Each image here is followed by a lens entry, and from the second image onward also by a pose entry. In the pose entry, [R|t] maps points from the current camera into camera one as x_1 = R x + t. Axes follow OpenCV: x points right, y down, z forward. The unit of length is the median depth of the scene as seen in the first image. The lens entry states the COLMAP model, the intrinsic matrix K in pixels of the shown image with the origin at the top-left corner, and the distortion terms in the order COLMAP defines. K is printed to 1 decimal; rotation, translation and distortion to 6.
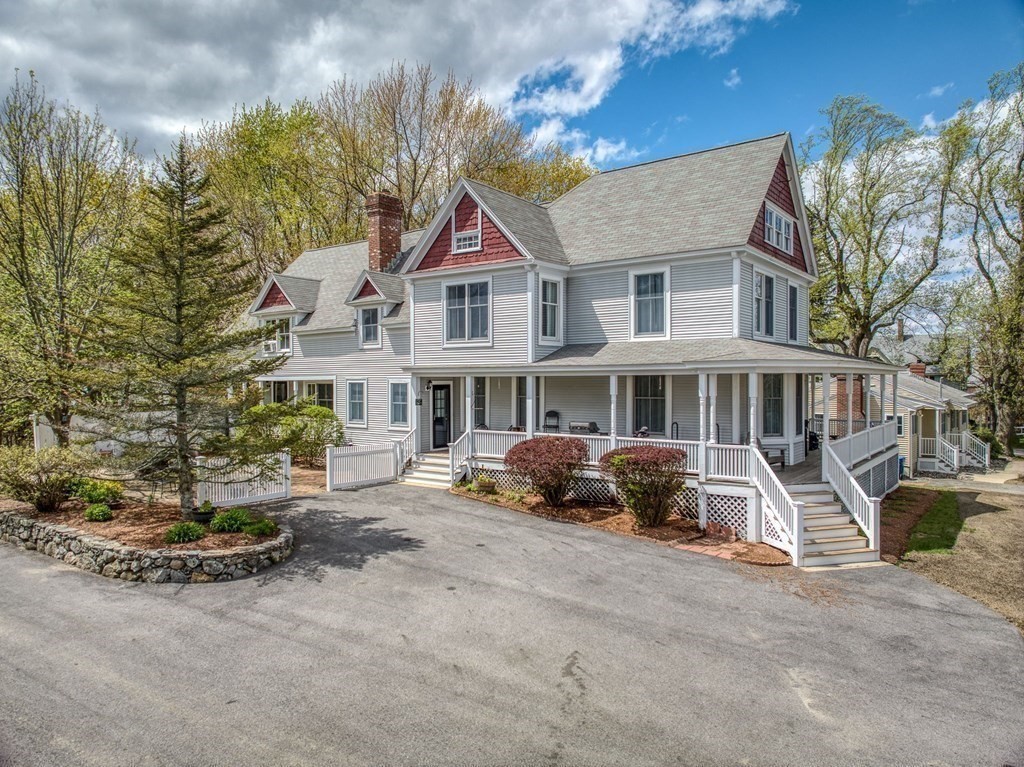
lens RADIAL K [[687.5, 0, 512.7], [0, 687.5, 391.4], [0, 0, 1]] dist [-0.033885, -0.014061]
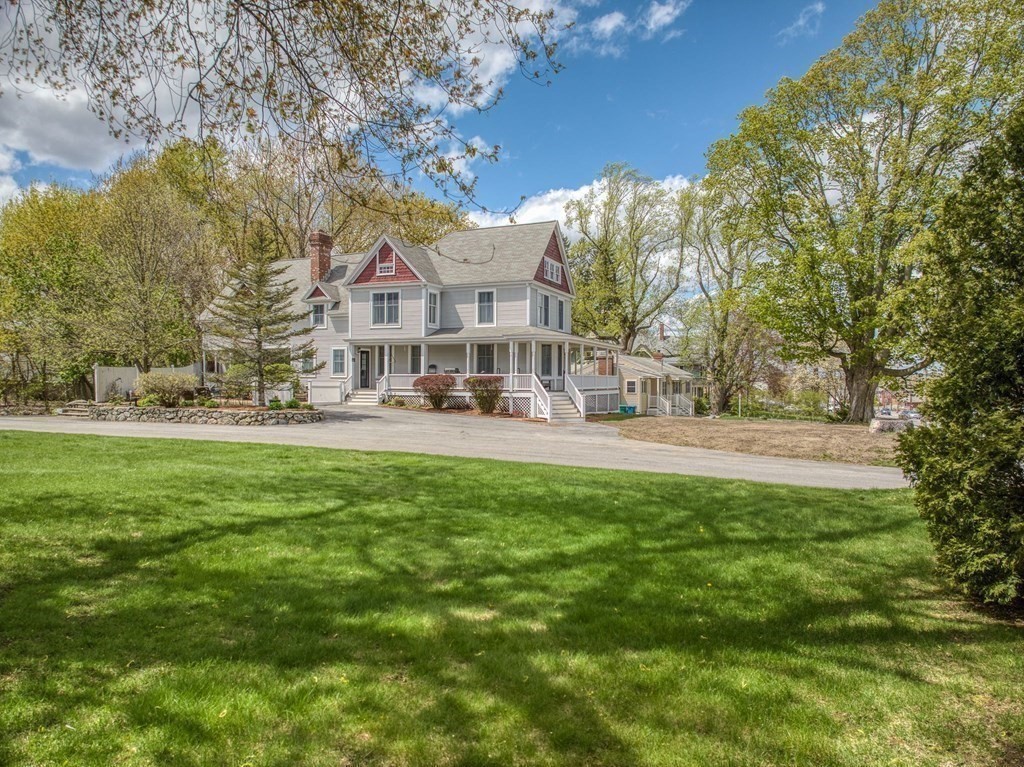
lens RADIAL K [[687.5, 0, 522.0], [0, 687.5, 386.1], [0, 0, 1]] dist [-0.033885, -0.014061]
pose [[0.964864, 0.005450, 0.262693, -0.192837], [-0.003038, 0.999949, -0.009587, 0.103315], [-0.262731, 0.008453, 0.964832, -0.821429]]
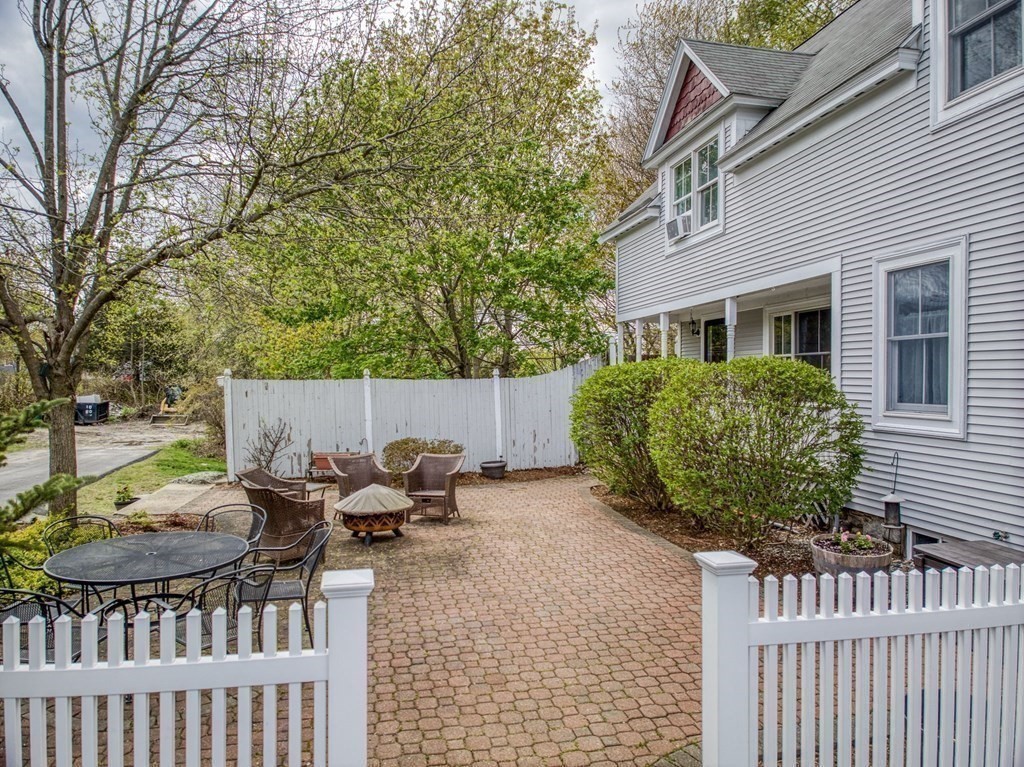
lens RADIAL K [[687.5, 0, 511.9], [0, 687.5, 384.1], [0, 0, 1]] dist [-0.033885, -0.014061]
pose [[0.738722, 0.006713, -0.673977, -0.194935], [-0.010403, 0.999945, -0.001442, 0.041533], [0.673930, 0.008077, 0.738751, 0.819348]]
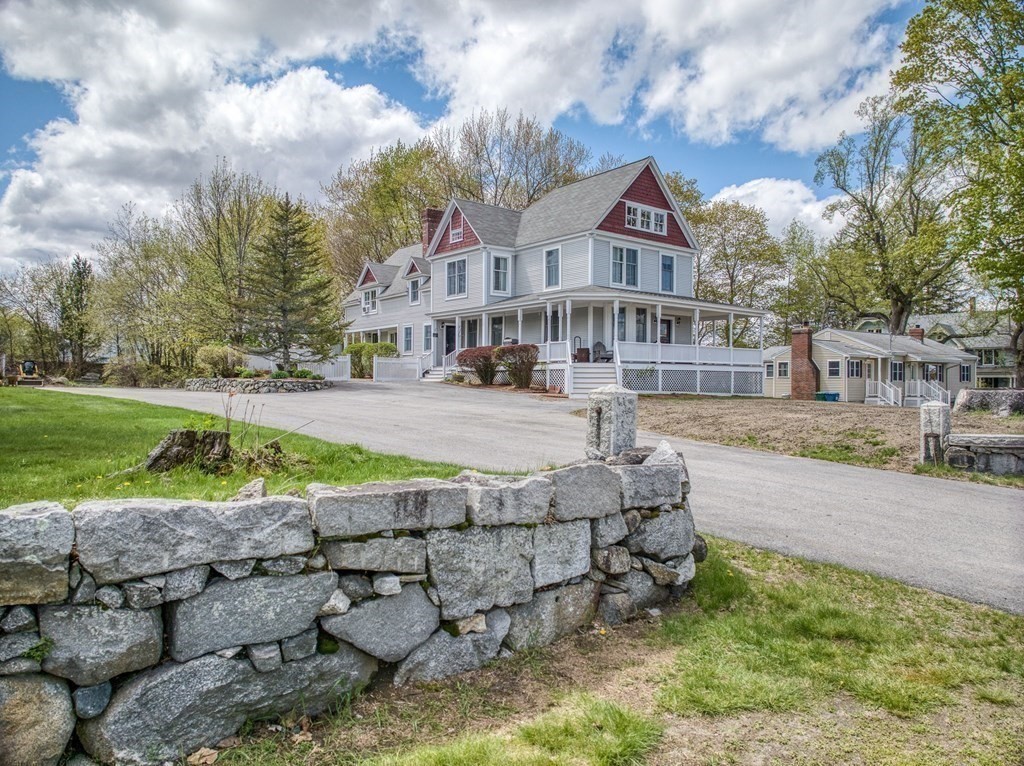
lens RADIAL K [[687.5, 0, 522.4], [0, 687.5, 381.2], [0, 0, 1]] dist [-0.033885, -0.014061]
pose [[0.969593, 0.007591, -0.244606, 0.497204], [-0.012098, 0.999784, -0.016928, 0.160684], [0.244425, 0.019372, 0.969475, -0.569546]]
